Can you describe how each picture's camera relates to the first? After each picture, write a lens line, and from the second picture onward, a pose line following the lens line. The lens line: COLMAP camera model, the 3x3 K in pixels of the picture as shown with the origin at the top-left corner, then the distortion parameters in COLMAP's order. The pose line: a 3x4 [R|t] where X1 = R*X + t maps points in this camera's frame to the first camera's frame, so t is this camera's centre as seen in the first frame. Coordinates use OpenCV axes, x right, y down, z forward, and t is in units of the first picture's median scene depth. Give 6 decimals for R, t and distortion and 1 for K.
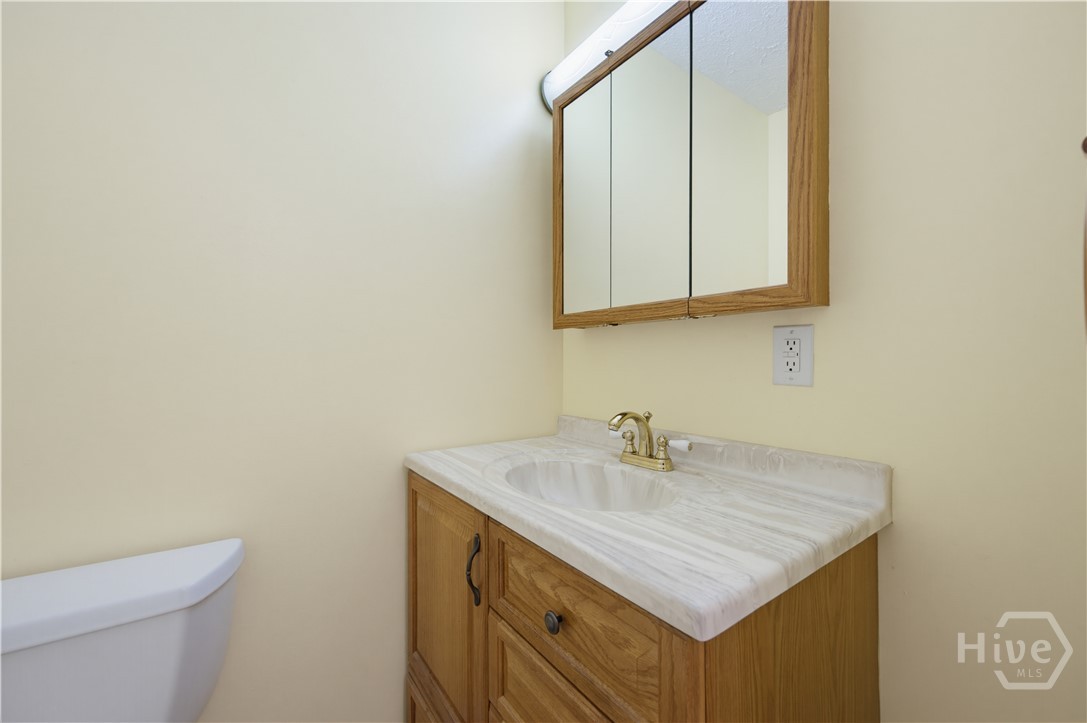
lens RADIAL K [[437.9, 0, 543.7], [0, 437.9, 363.0], [0, 0, 1]] dist [-0.001146, -0.000167]
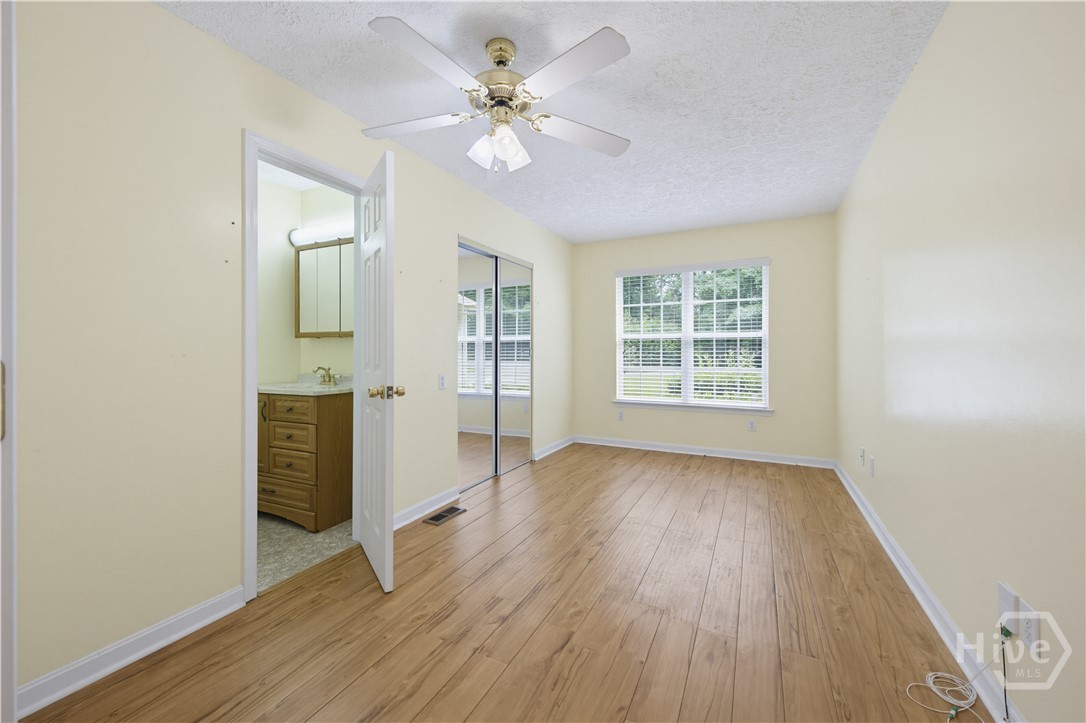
lens RADIAL K [[429.1, 0, 542.8], [0, 429.1, 357.0], [0, 0, 1]] dist [0.004355, 0.000040]
pose [[0.881782, -0.002950, 0.471648, 0.139500], [0.002147, 0.999995, 0.002240, 0.036667], [-0.471653, -0.000962, 0.881784, -2.333963]]
